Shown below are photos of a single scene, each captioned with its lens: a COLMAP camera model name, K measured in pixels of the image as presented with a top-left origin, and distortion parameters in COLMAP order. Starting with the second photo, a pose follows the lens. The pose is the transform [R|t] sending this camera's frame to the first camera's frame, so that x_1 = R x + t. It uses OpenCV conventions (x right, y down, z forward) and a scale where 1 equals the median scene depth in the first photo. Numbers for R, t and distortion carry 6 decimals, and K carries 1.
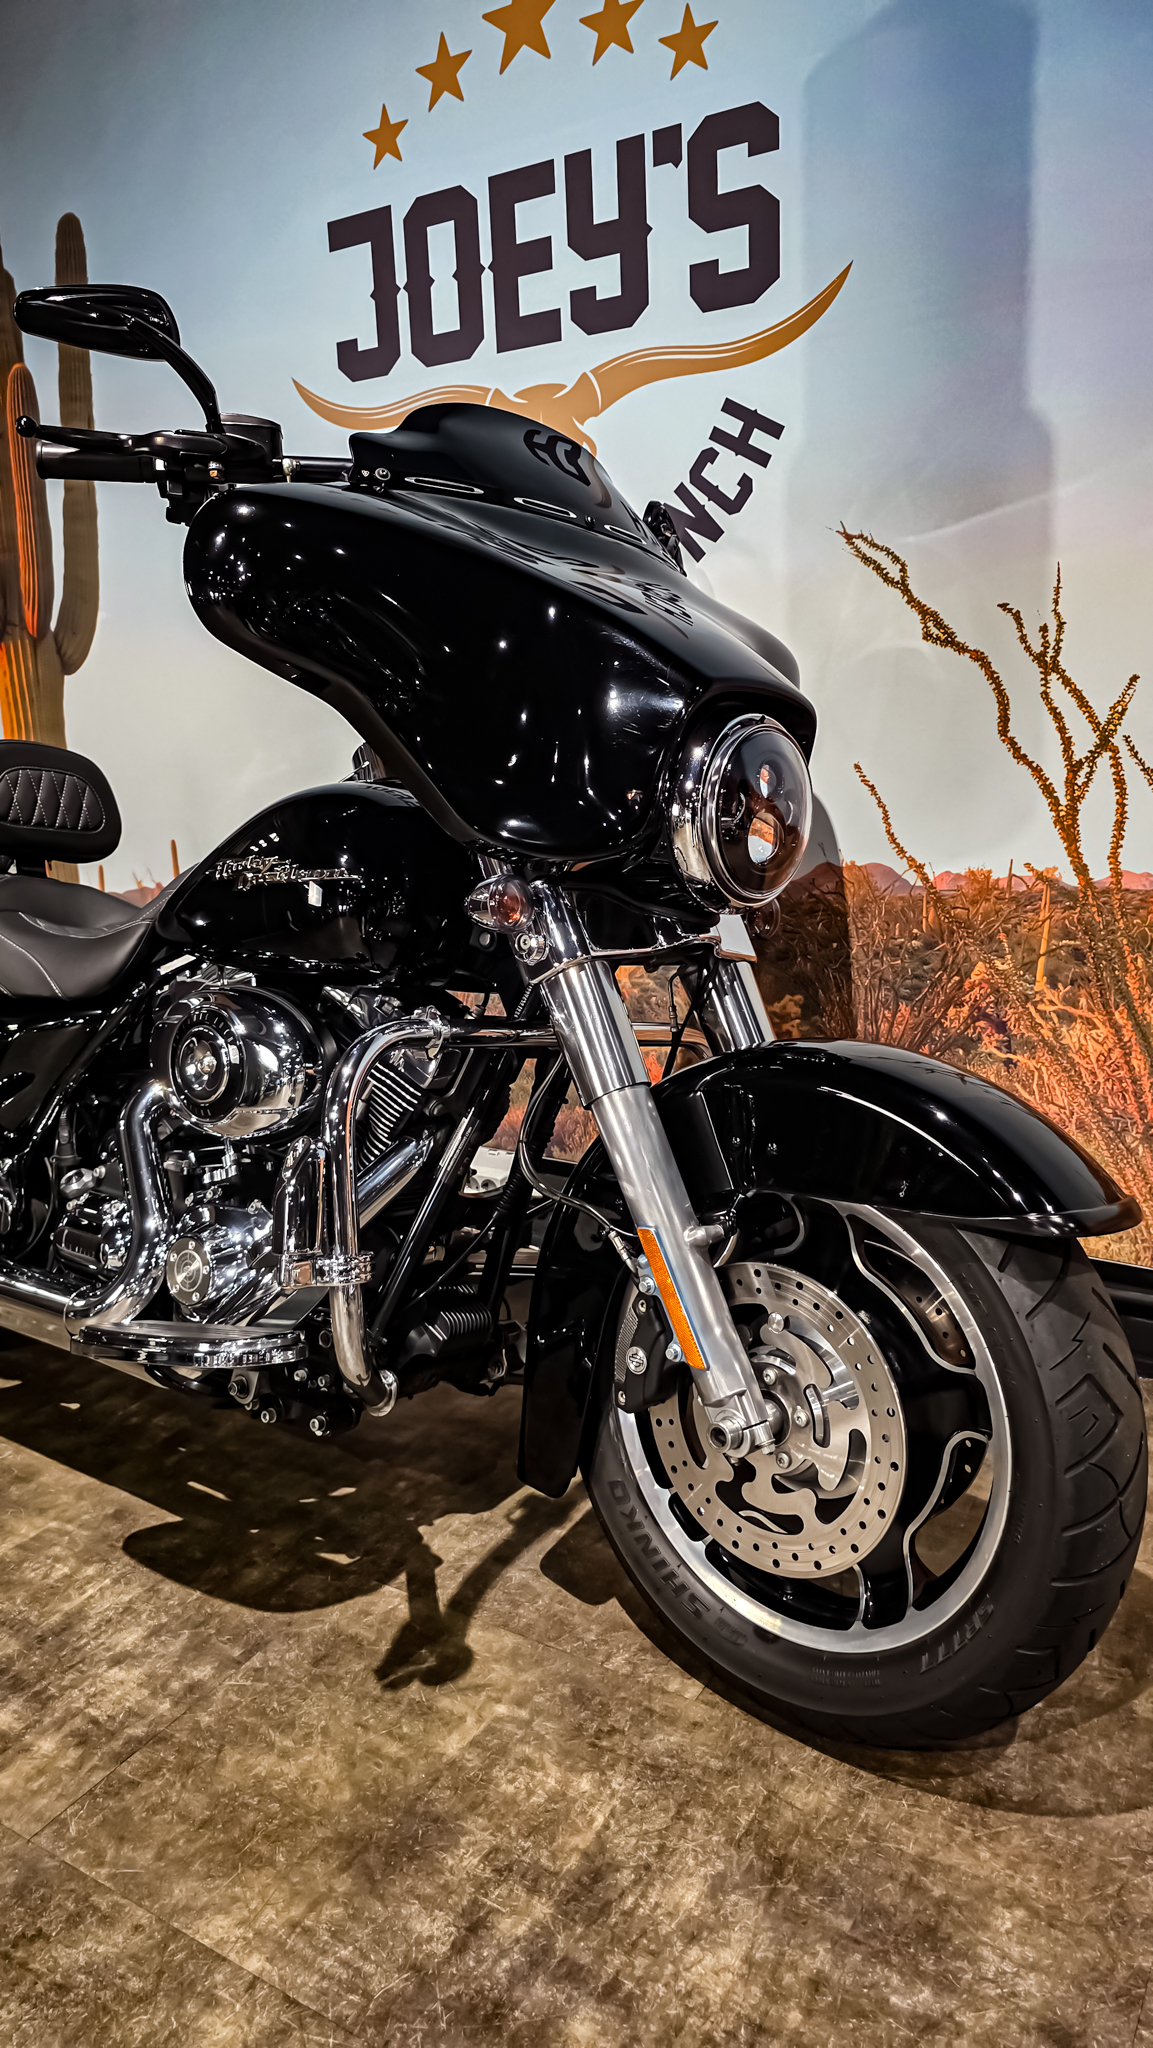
lens RADIAL K [[1372.5, 0, 582.9], [0, 1372.5, 1015.1], [0, 0, 1]] dist [0.050076, -0.046846]
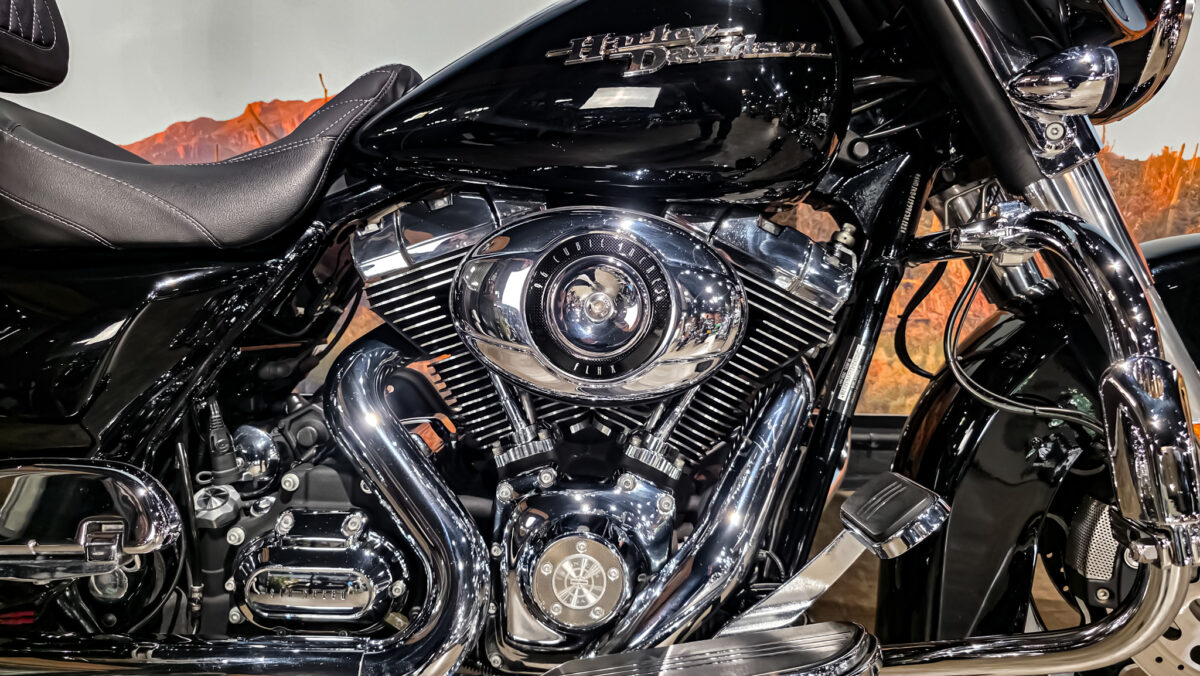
lens RADIAL K [[804.2, 0, 599.1], [0, 804.2, 342.4], [0, 0, 1]] dist [0.050076, -0.046846]
pose [[0.811112, -0.089980, 0.577928, -0.419801], [0.064653, 0.995834, 0.064306, 0.018932], [-0.581306, -0.014795, 0.813550, 0.509421]]
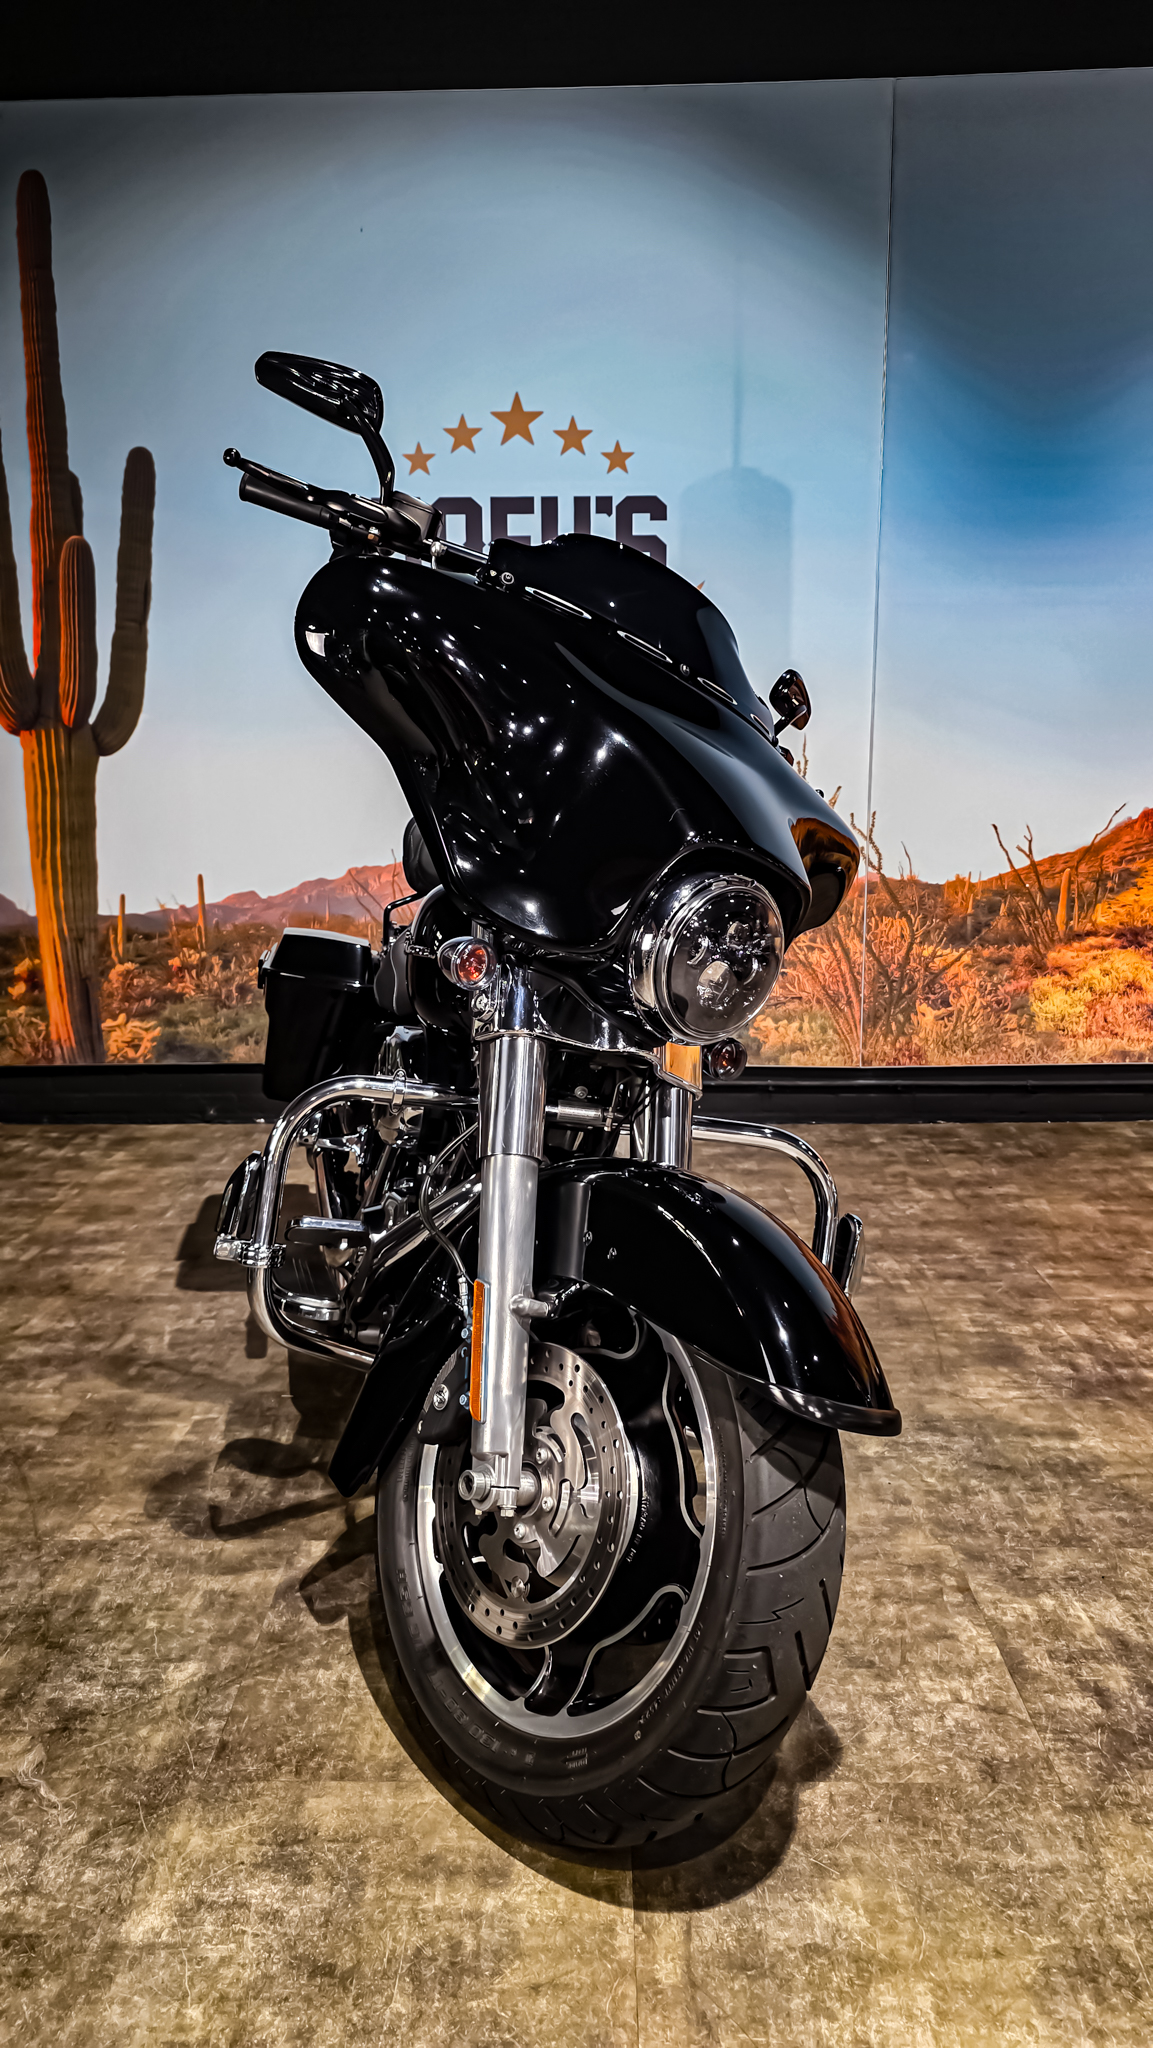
lens RADIAL K [[1372.5, 0, 557.5], [0, 1372.5, 1012.4], [0, 0, 1]] dist [0.050076, -0.046846]
pose [[0.865841, -0.054904, 0.497298, -0.972956], [0.081658, 0.996140, -0.032194, 0.128024], [-0.493611, 0.068483, 0.866982, -0.569946]]
